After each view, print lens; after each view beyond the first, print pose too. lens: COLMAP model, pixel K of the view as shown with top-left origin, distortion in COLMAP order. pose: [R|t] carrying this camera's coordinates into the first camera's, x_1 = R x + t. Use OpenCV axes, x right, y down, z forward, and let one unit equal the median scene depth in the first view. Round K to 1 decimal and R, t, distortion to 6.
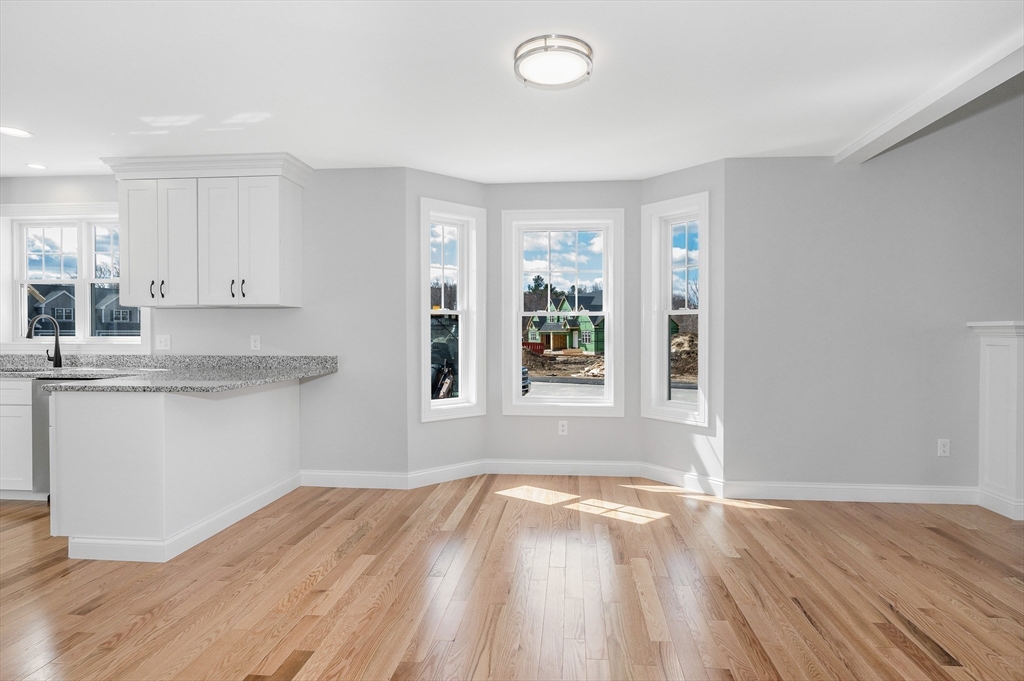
lens RADIAL K [[576.1, 0, 534.2], [0, 576.1, 328.3], [0, 0, 1]] dist [0.000253, -0.001502]
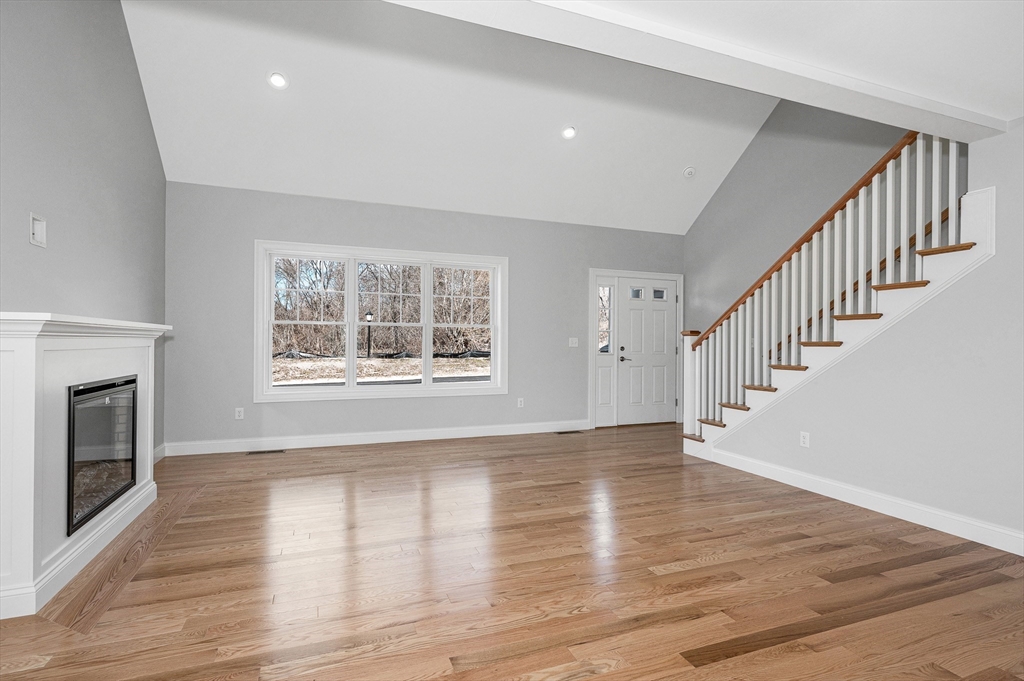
lens RADIAL K [[480.8, 0, 475.2], [0, 480.8, 339.9], [0, 0, 1]] dist [-0.000586, 0.000065]
pose [[-0.387392, 0.002254, 0.921913, 0.152486], [-0.012603, 0.999891, -0.007741, 0.018625], [-0.921829, -0.014618, -0.387321, 0.870949]]
